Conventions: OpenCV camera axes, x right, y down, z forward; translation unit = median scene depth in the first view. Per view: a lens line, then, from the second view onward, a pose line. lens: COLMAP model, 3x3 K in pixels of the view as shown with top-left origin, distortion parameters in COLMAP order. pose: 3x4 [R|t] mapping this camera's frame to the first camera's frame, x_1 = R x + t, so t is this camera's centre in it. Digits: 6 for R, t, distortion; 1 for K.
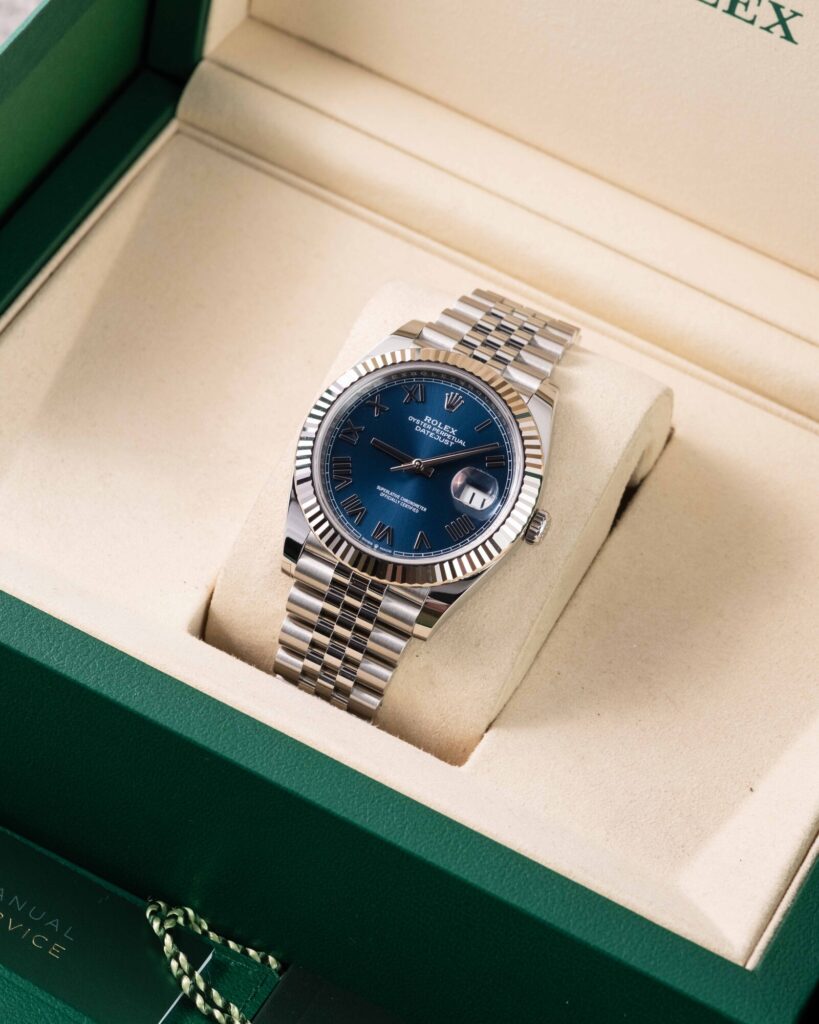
lens RADIAL K [[3815.2, 0, 409.5], [0, 3815.2, 512.0], [0, 0, 1]] dist [0.383297, -3.464630]
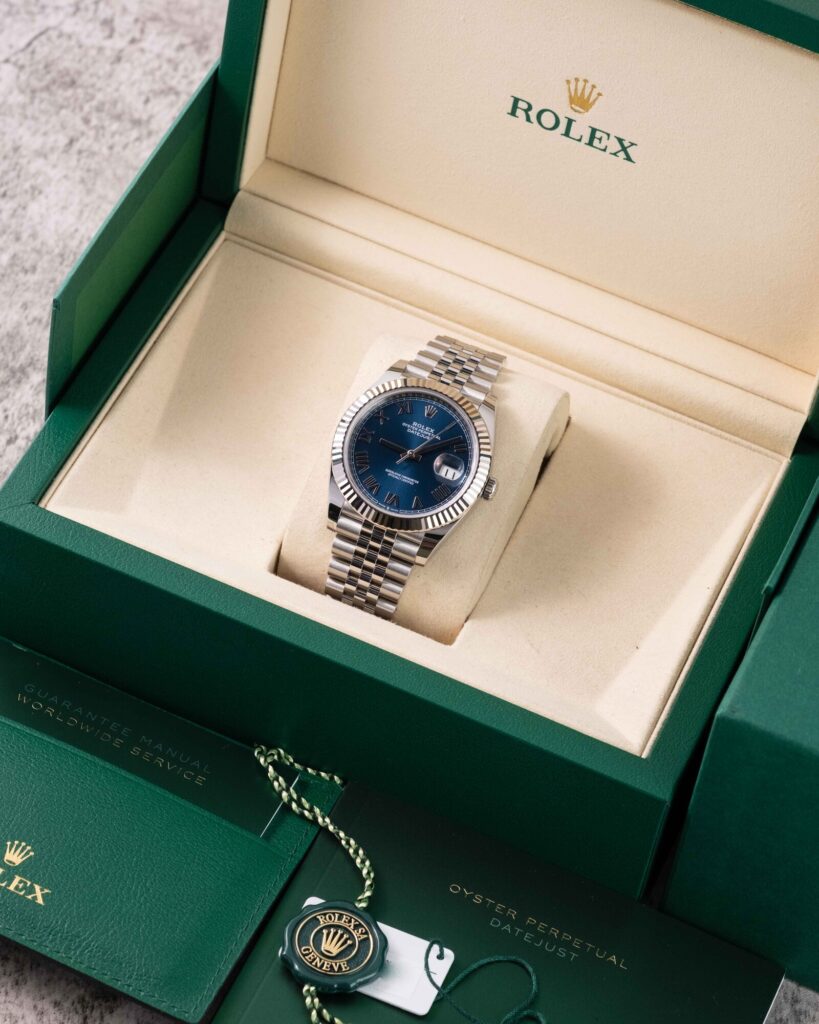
lens RADIAL K [[3815.2, 0, 409.5], [0, 3815.2, 512.0], [0, 0, 1]] dist [0.383297, -3.464630]
pose [[0.996994, -0.066256, 0.040164, -0.061619], [0.065634, 0.997705, 0.016610, -0.014414], [-0.041172, -0.013924, 0.999055, -0.546143]]
